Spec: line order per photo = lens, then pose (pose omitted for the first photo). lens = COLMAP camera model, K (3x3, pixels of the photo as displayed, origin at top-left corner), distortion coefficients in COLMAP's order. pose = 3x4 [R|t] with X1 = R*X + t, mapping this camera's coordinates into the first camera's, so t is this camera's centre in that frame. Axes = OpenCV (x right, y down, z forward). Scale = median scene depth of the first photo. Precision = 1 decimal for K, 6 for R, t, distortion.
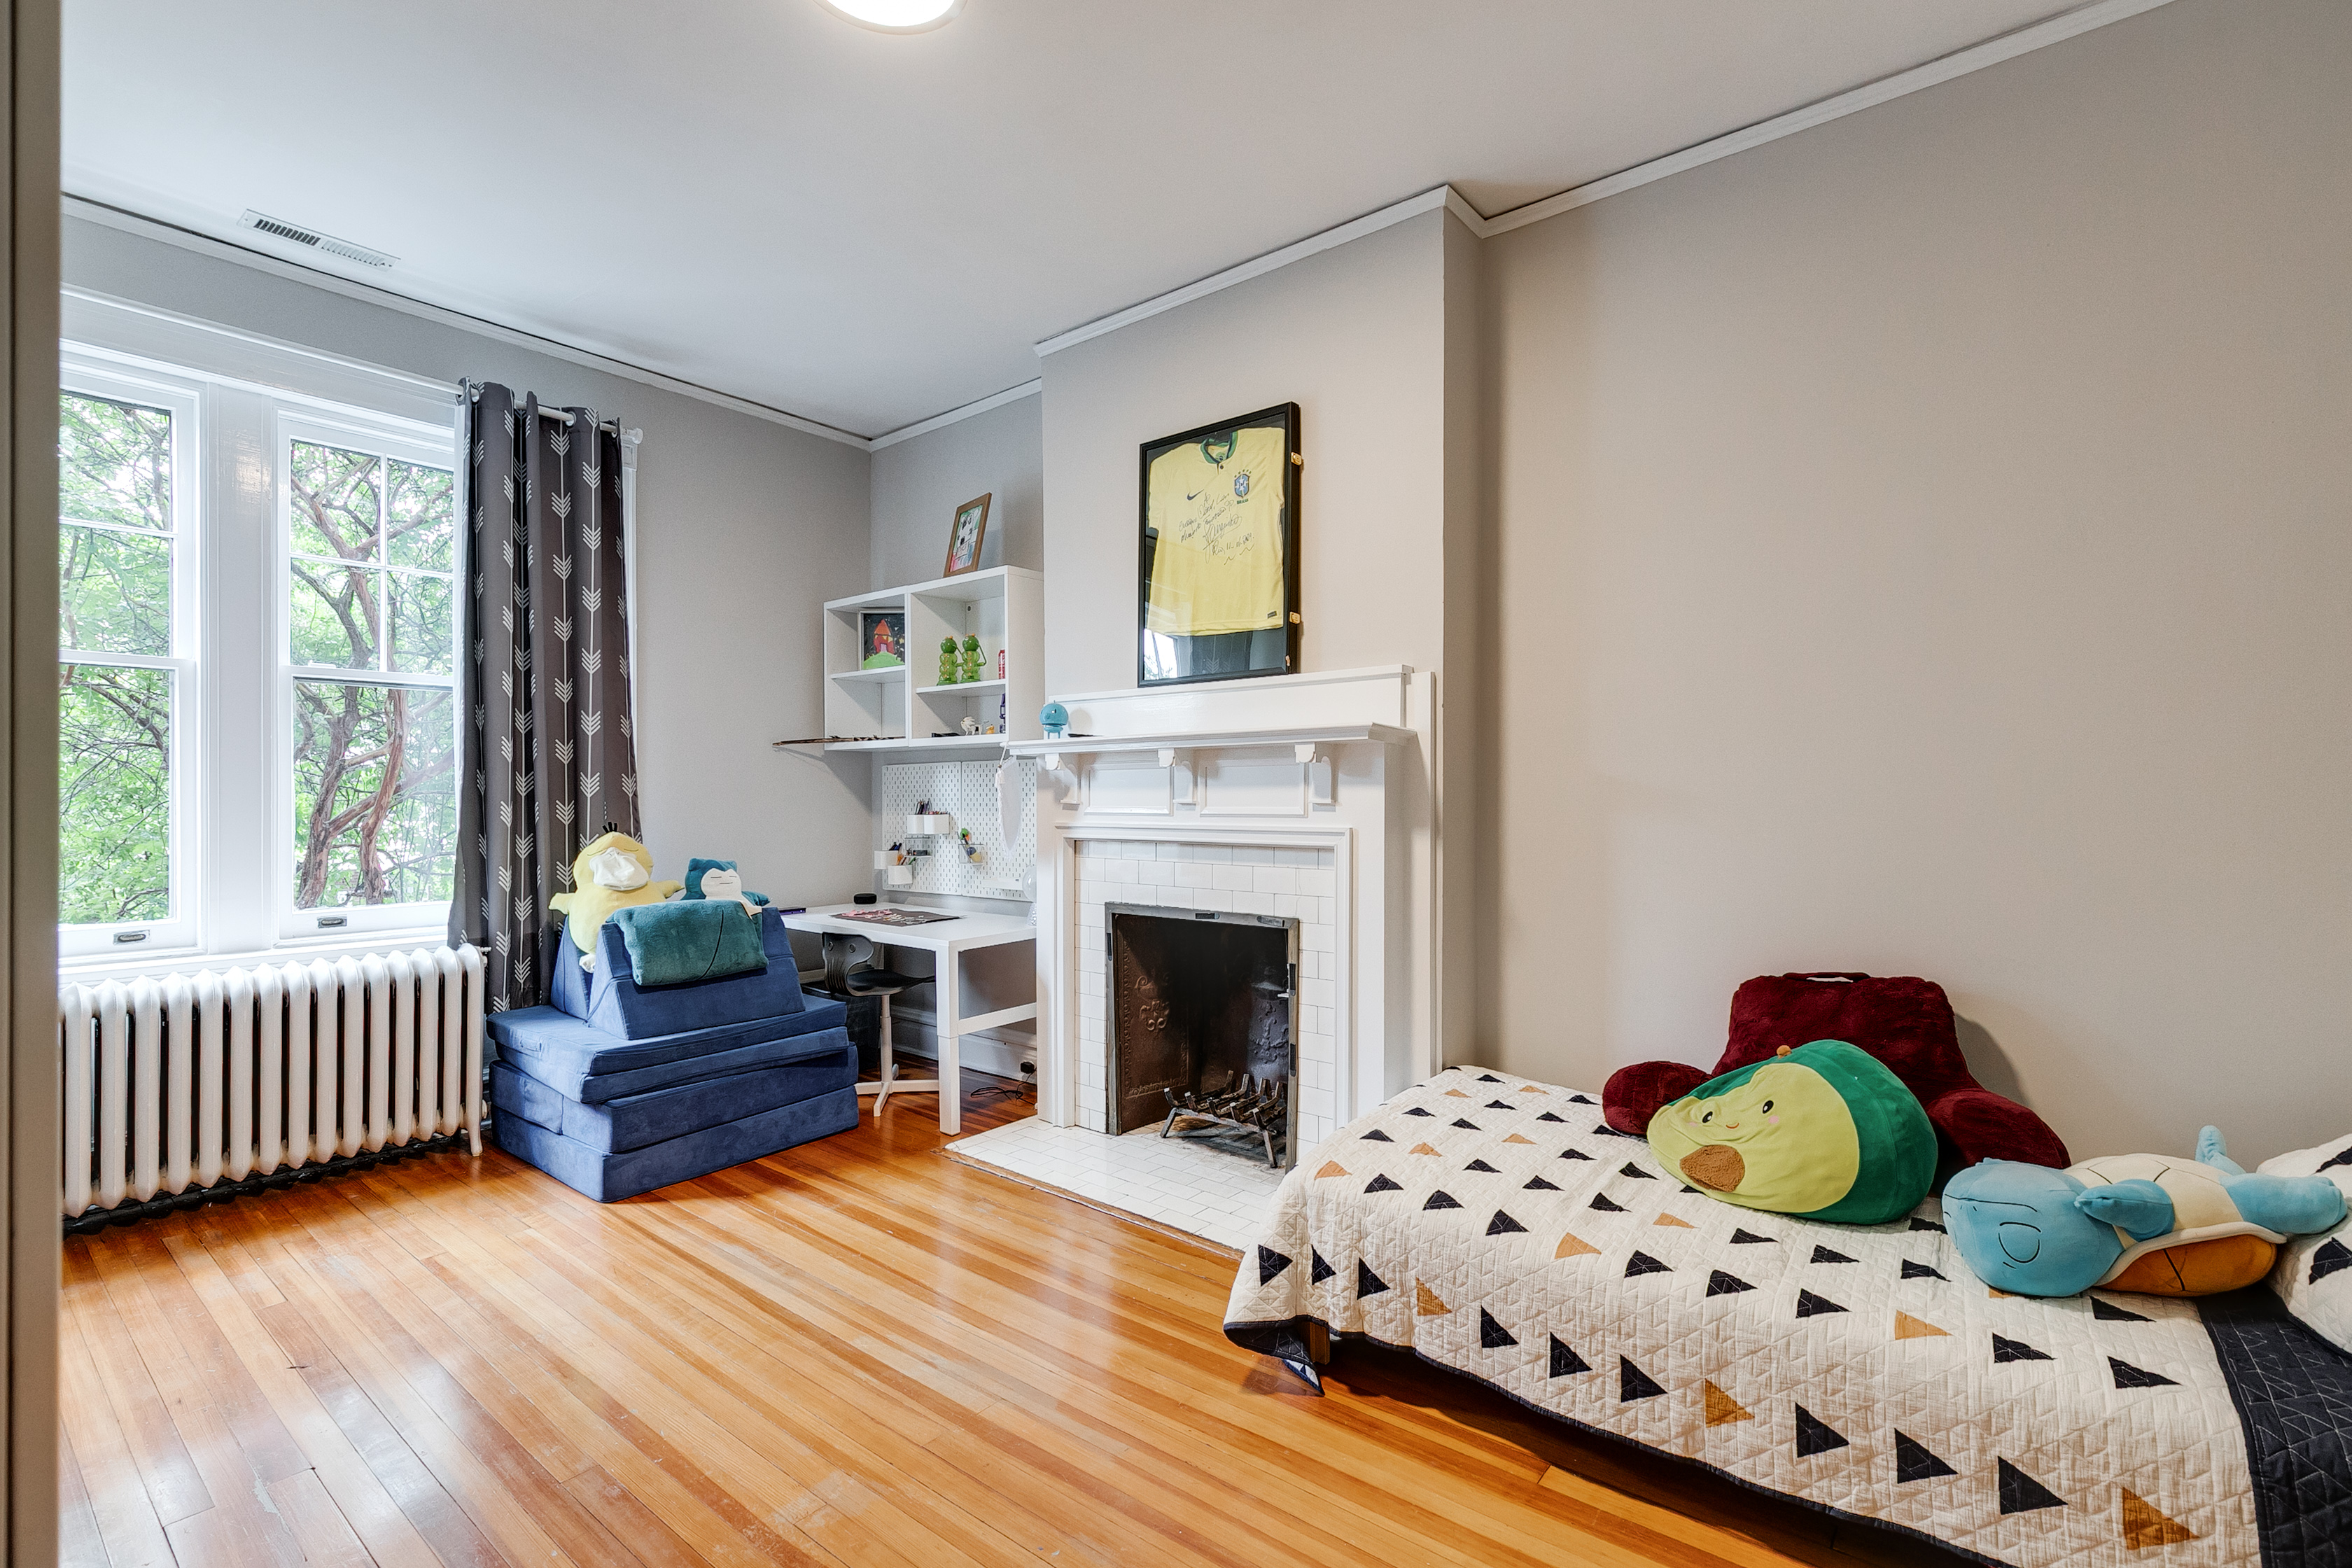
lens RADIAL K [[1073.2, 0, 1164.8], [0, 1073.2, 791.3], [0, 0, 1]] dist [0.005121, -0.002521]
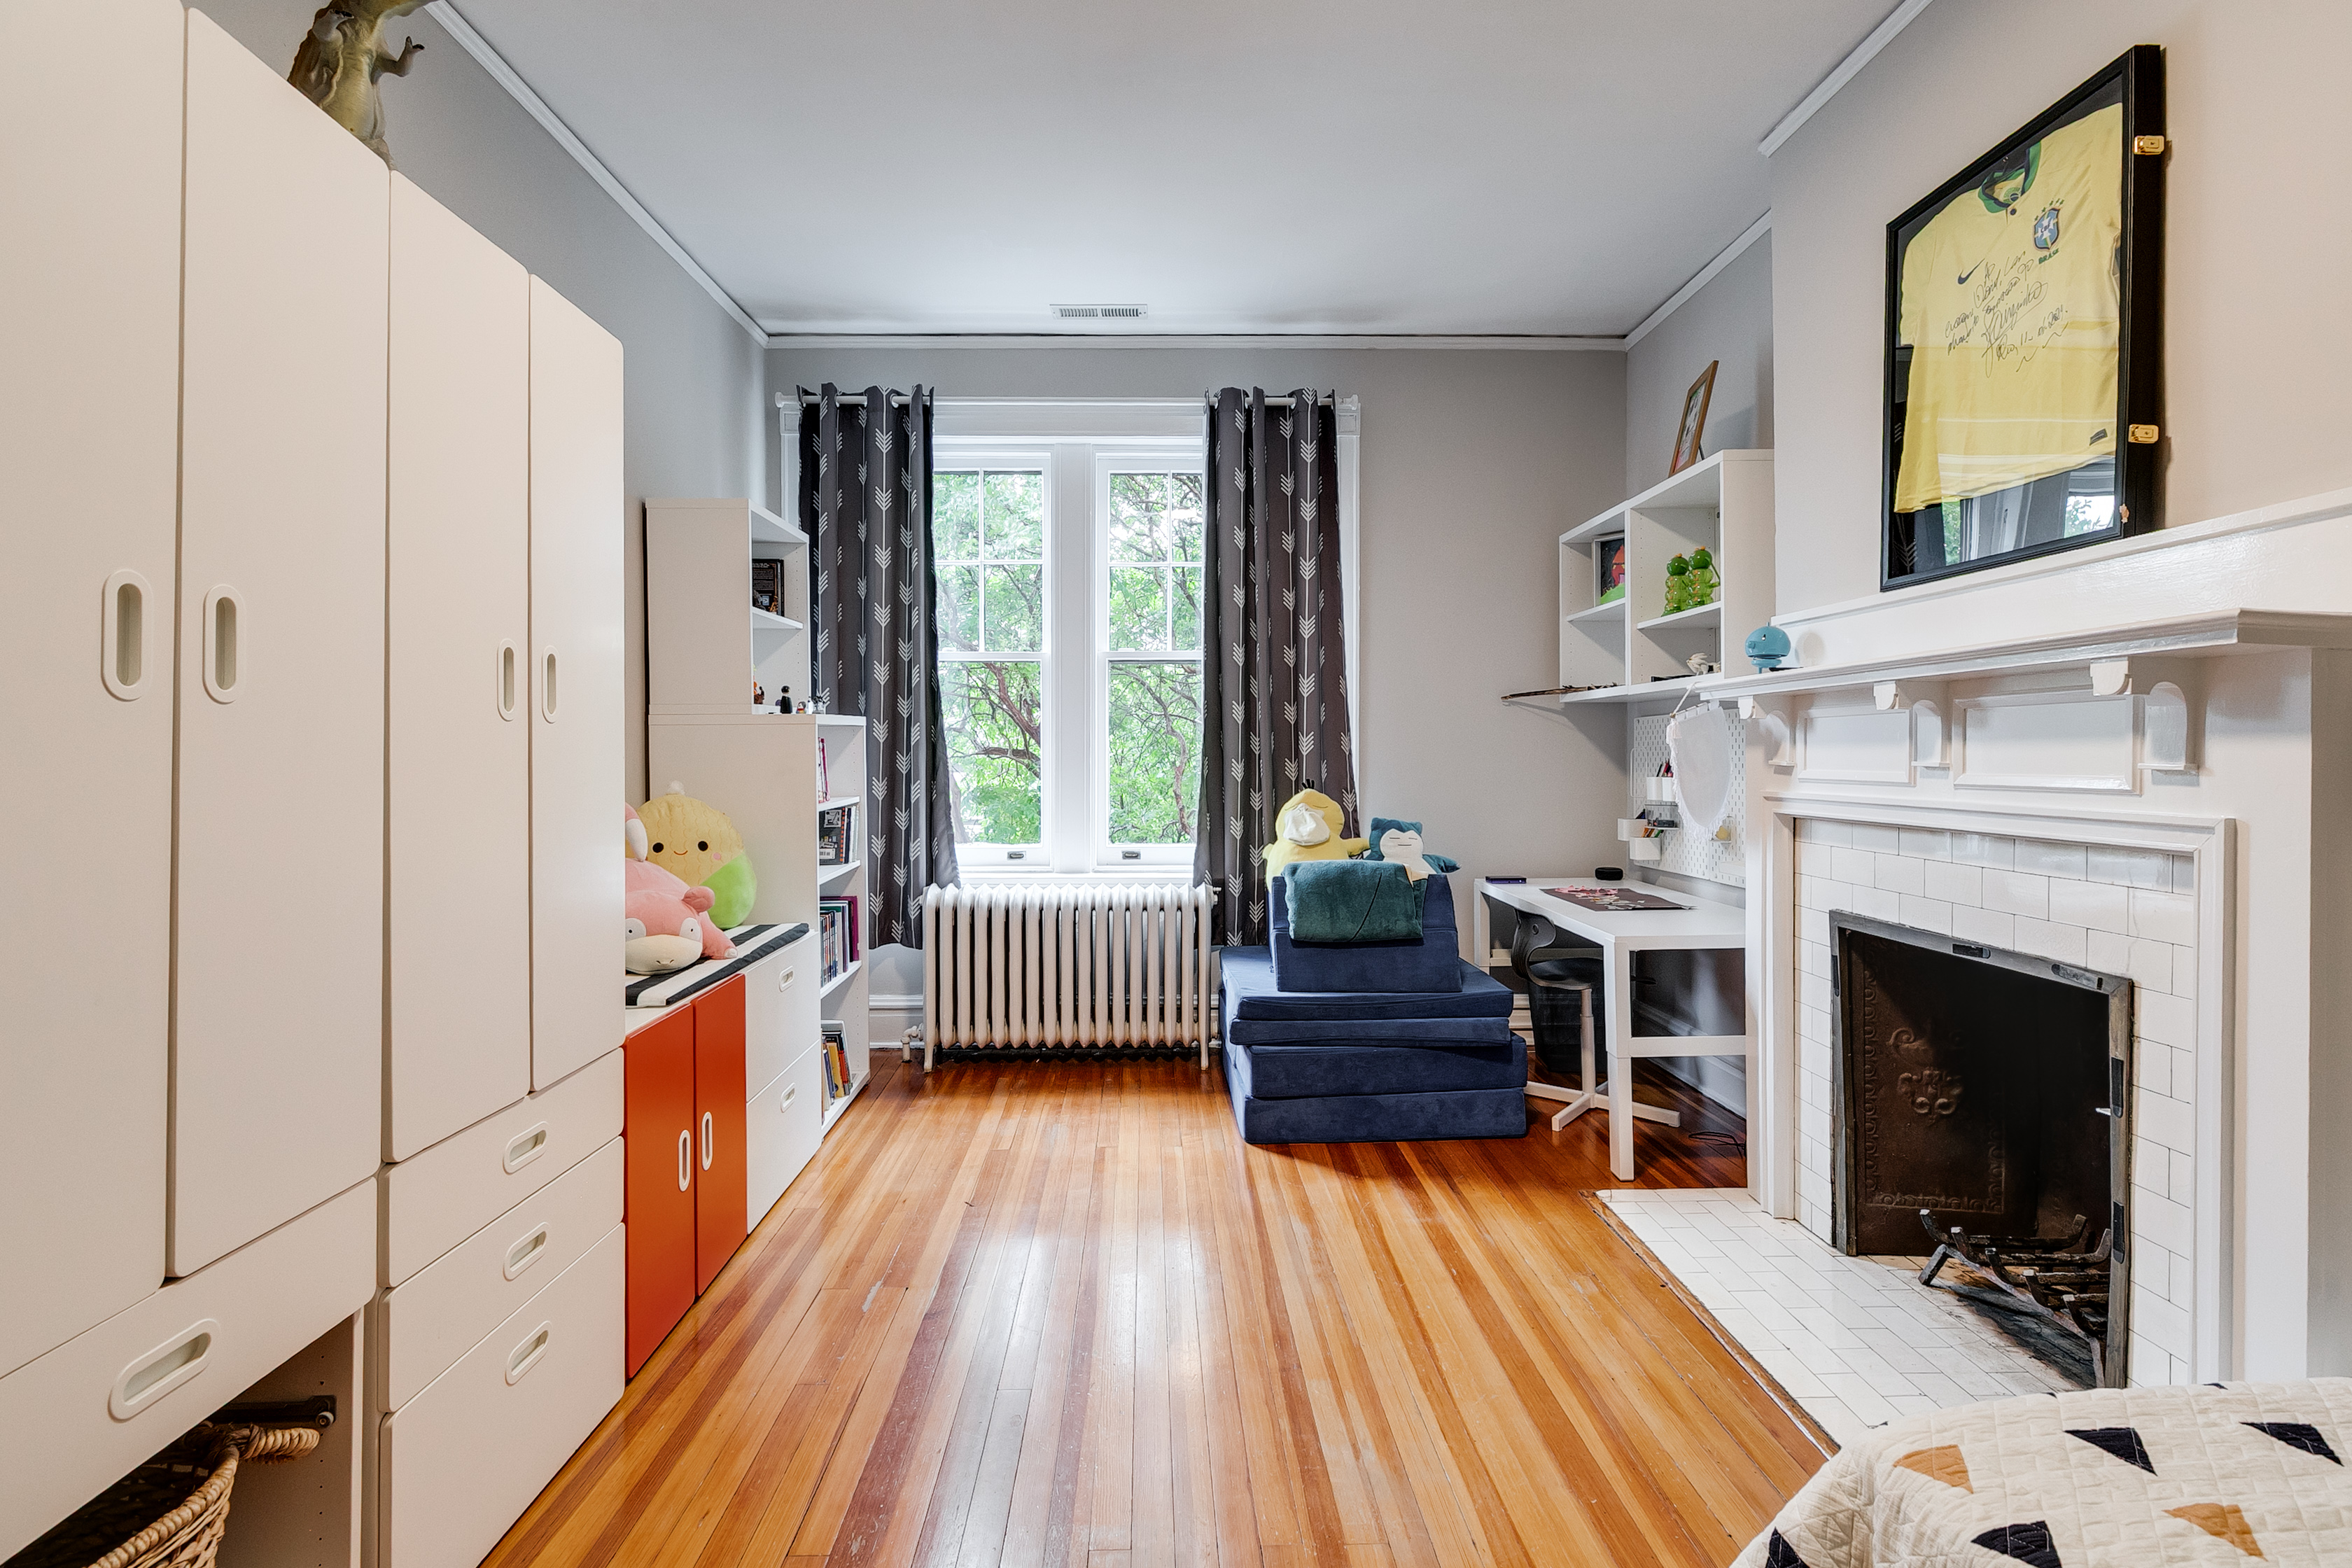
lens RADIAL K [[1073.2, 0, 1157.7], [0, 1073.2, 748.4], [0, 0, 1]] dist [0.005121, -0.002521]
pose [[0.639573, -0.002621, -0.768726, 0.206013], [0.003273, 0.999994, -0.000686, -0.000955], [0.768723, -0.002077, 0.639578, 0.236512]]
